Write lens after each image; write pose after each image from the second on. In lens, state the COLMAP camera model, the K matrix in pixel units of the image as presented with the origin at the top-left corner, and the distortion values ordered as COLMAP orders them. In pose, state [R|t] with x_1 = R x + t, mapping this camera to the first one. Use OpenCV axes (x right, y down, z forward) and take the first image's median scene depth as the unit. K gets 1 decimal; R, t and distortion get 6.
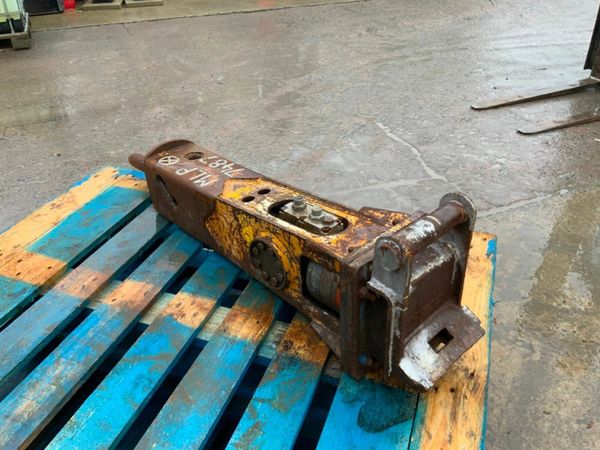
lens RADIAL K [[494.1, 0, 300.0], [0, 494.1, 225.0], [0, 0, 1]] dist [0.098510, -0.190317]
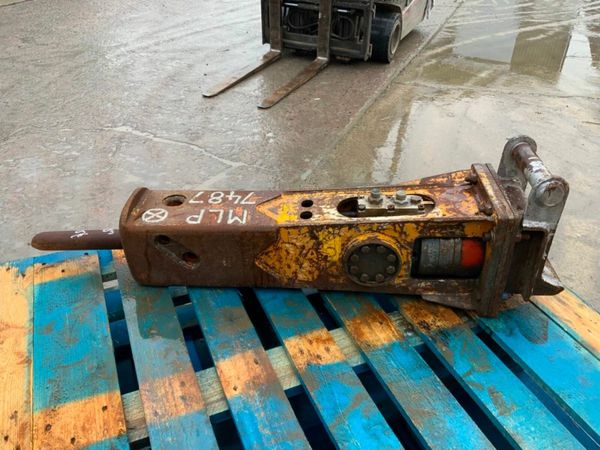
lens RADIAL K [[494.1, 0, 300.0], [0, 494.1, 225.0], [0, 0, 1]] dist [0.098510, -0.190317]
pose [[0.728532, -0.360017, 0.582777, -0.649596], [0.353850, 0.926245, 0.129848, -0.156960], [-0.586541, 0.111617, 0.802191, 0.251572]]
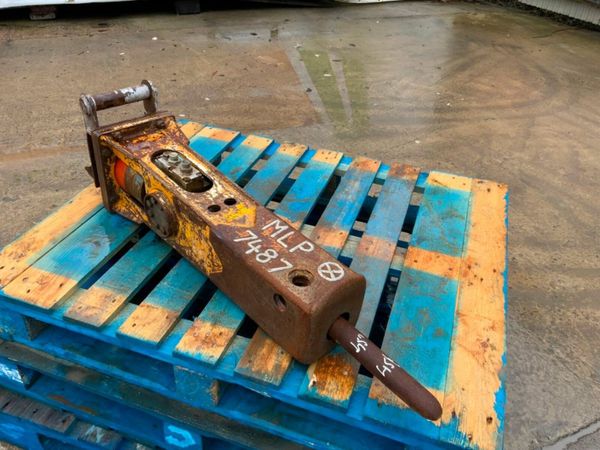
lens RADIAL K [[494.1, 0, 300.0], [0, 494.1, 225.0], [0, 0, 1]] dist [0.098510, -0.190317]
pose [[-0.998674, -0.032855, -0.039631, -0.208258], [-0.048725, 0.354868, 0.933646, -1.005991], [-0.016611, 0.934339, -0.355998, 1.386578]]
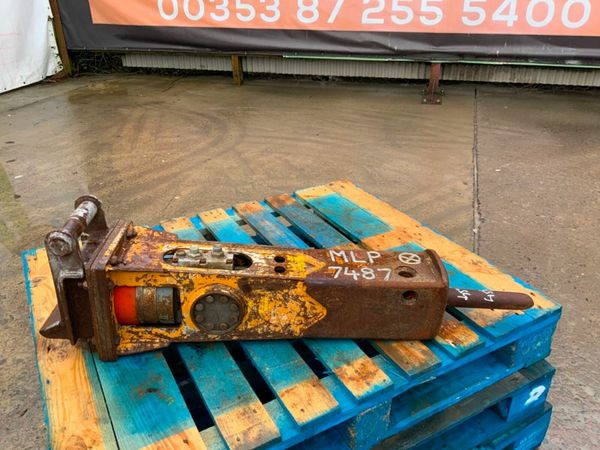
lens RADIAL K [[494.1, 0, 300.0], [0, 494.1, 225.0], [0, 0, 1]] dist [0.098510, -0.190317]
pose [[-0.653681, 0.352031, -0.669907, 0.542492], [-0.412868, 0.575979, 0.705541, -0.845899], [0.634224, 0.737782, -0.231165, 1.190534]]
